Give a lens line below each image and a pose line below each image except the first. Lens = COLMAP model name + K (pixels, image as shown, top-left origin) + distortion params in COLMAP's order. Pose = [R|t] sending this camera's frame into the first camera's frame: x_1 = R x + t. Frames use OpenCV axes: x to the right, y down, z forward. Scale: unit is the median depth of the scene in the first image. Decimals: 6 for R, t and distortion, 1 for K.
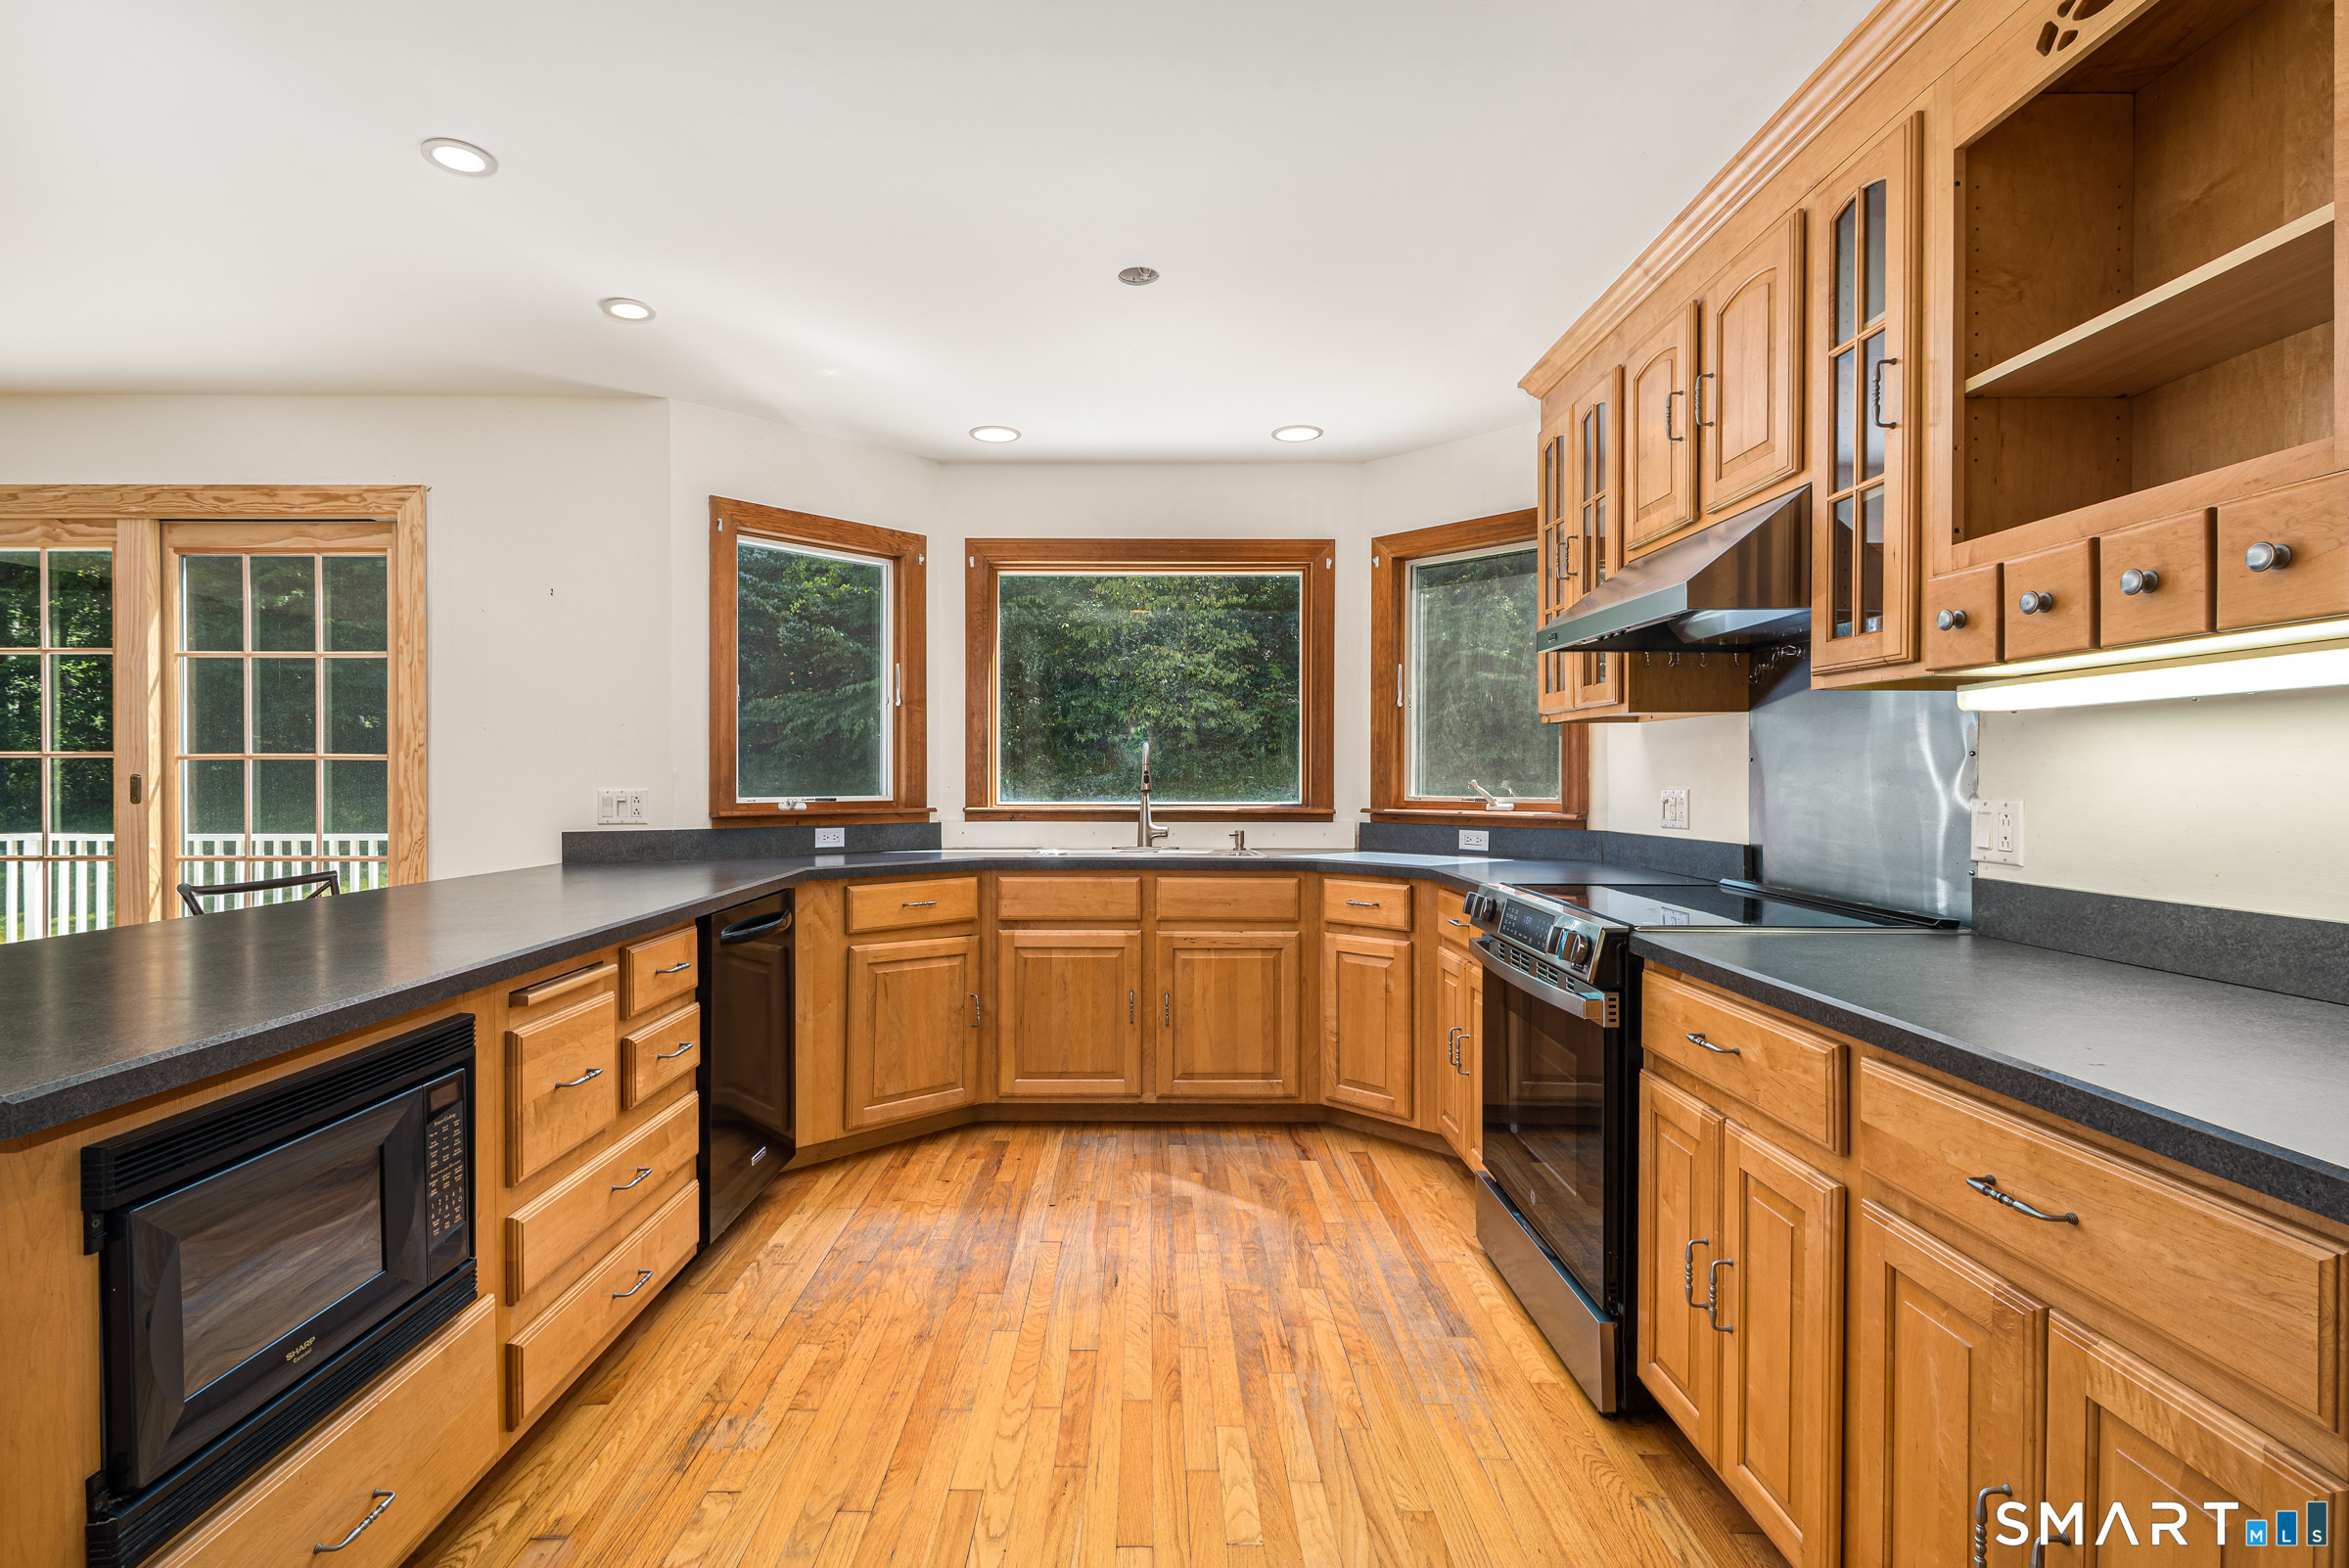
lens RADIAL K [[1075.6, 0, 1188.1], [0, 1075.6, 790.3], [0, 0, 1]] dist [-0.009218, -0.008275]
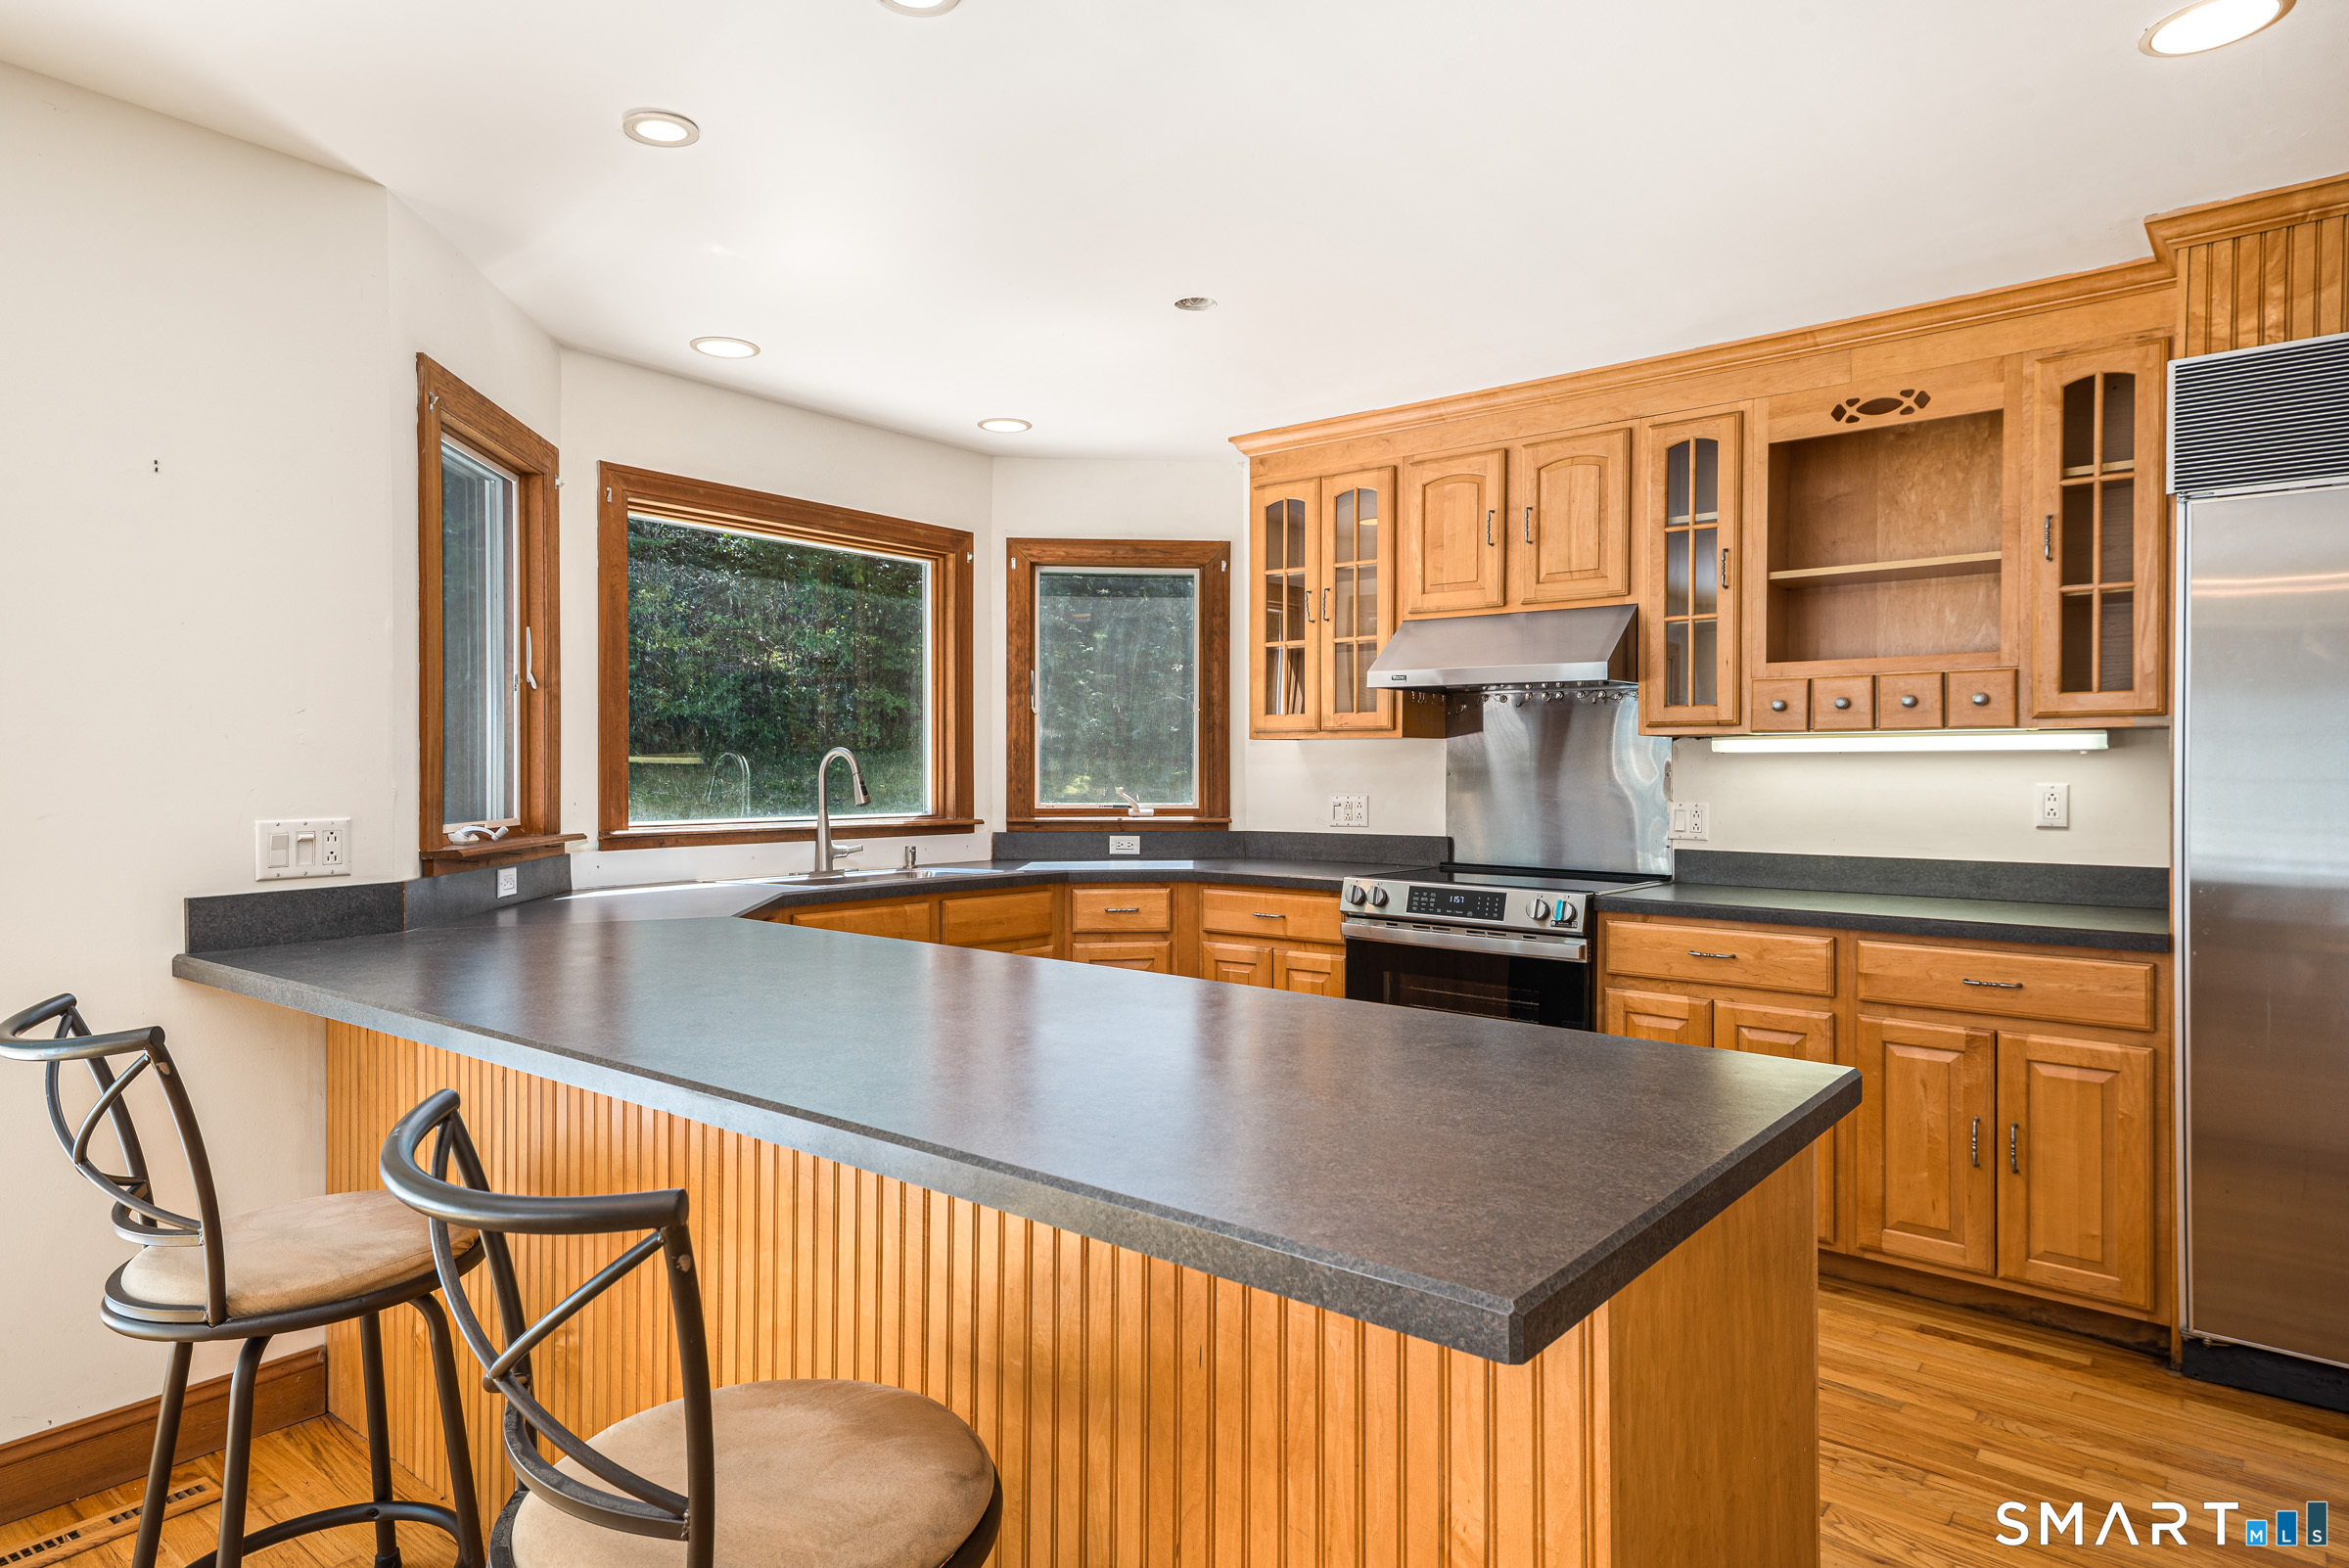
lens RADIAL K [[1272.6, 0, 1178.4], [0, 1272.6, 763.8], [0, 0, 1]] dist [-0.003084, -0.000598]
pose [[0.647307, 0.004944, 0.762214, -0.750981], [0.007780, 0.999884, -0.013093, -0.018520], [-0.762190, 0.014406, 0.647193, 0.177374]]
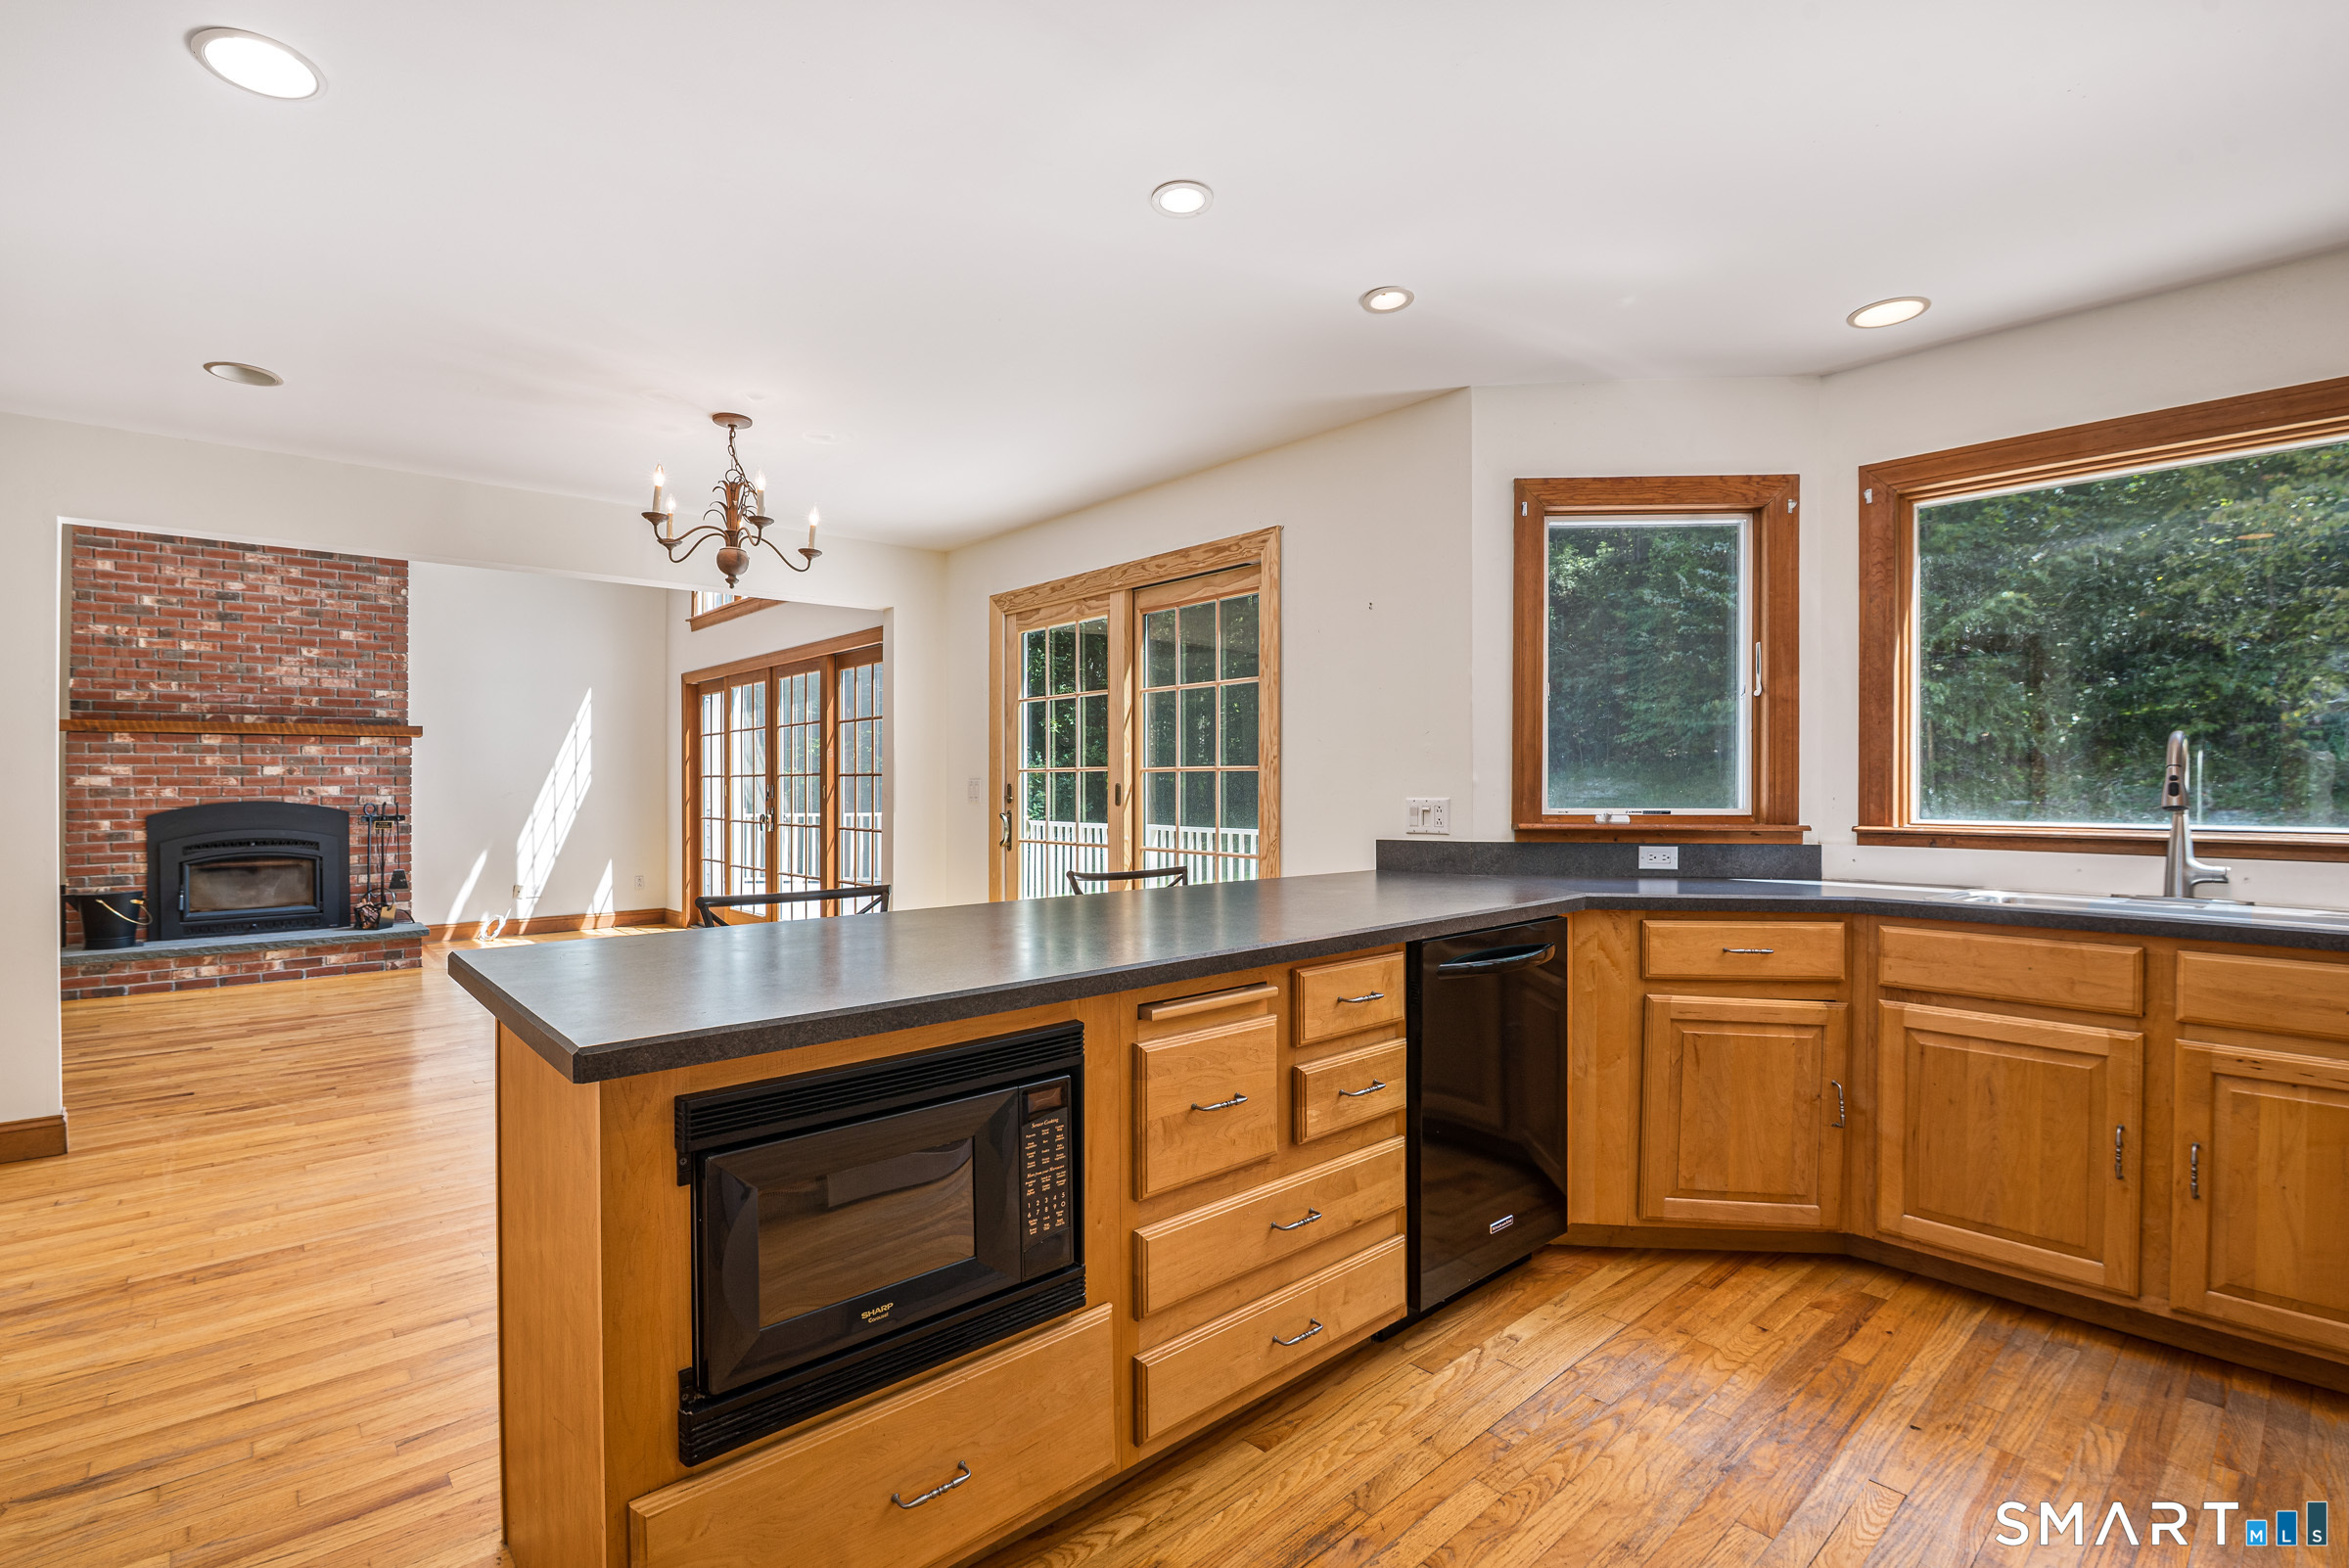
lens RADIAL K [[1075.6, 0, 1126.4], [0, 1075.6, 793.6], [0, 0, 1]] dist [-0.009218, -0.008275]
pose [[0.630707, 0.005280, -0.776003, 0.060414], [-0.008372, 0.999965, -0.000001, -0.002936], [0.775976, 0.006497, 0.630729, 0.166719]]
